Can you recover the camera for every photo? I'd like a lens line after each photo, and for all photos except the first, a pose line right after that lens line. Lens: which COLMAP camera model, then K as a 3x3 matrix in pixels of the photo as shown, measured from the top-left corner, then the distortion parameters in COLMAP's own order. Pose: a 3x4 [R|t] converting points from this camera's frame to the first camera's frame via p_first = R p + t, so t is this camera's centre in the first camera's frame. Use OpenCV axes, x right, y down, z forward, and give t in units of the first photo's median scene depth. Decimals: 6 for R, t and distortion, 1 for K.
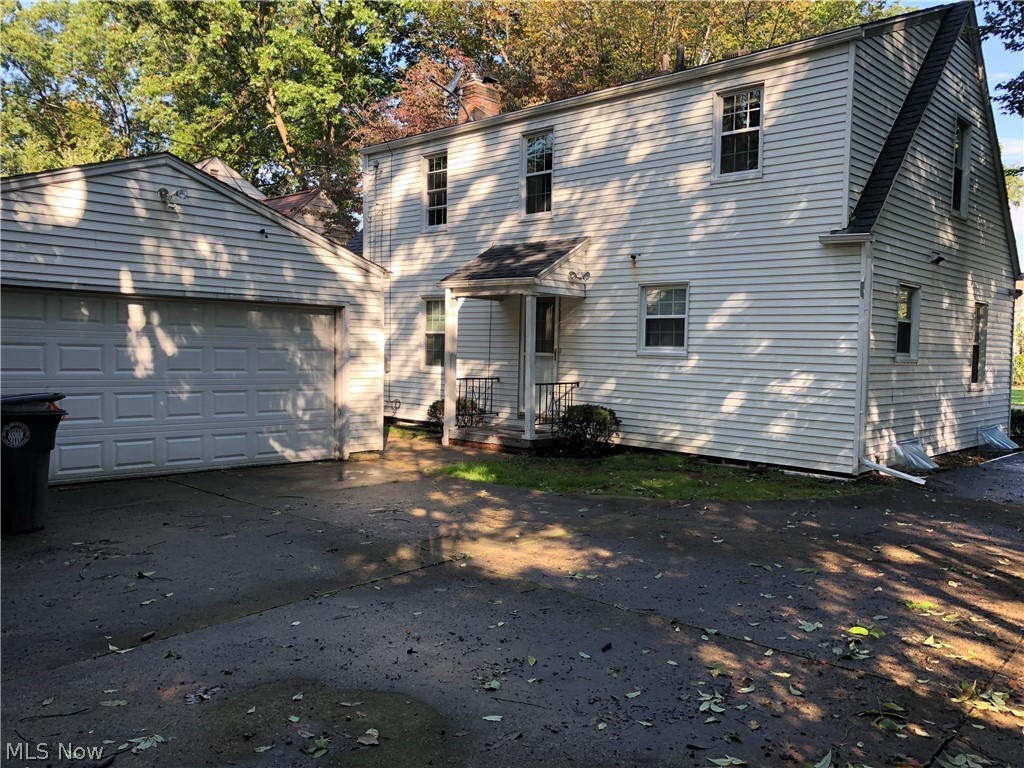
lens RADIAL K [[828.2, 0, 509.9], [0, 828.2, 383.0], [0, 0, 1]] dist [0.005440, -0.006263]
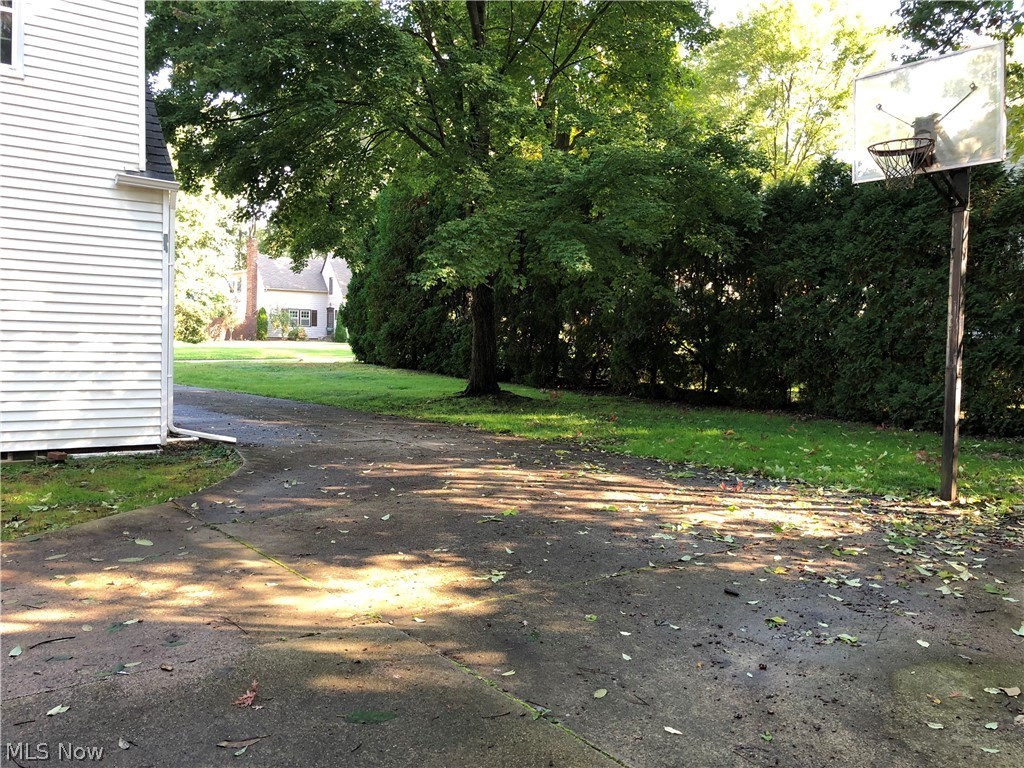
lens RADIAL K [[828.2, 0, 510.1], [0, 828.2, 384.2], [0, 0, 1]] dist [0.005440, -0.006263]
pose [[0.181127, -0.079311, 0.980256, -0.702543], [0.021049, 0.996827, 0.076763, -0.031908], [-0.983234, 0.006730, 0.182222, 0.775518]]
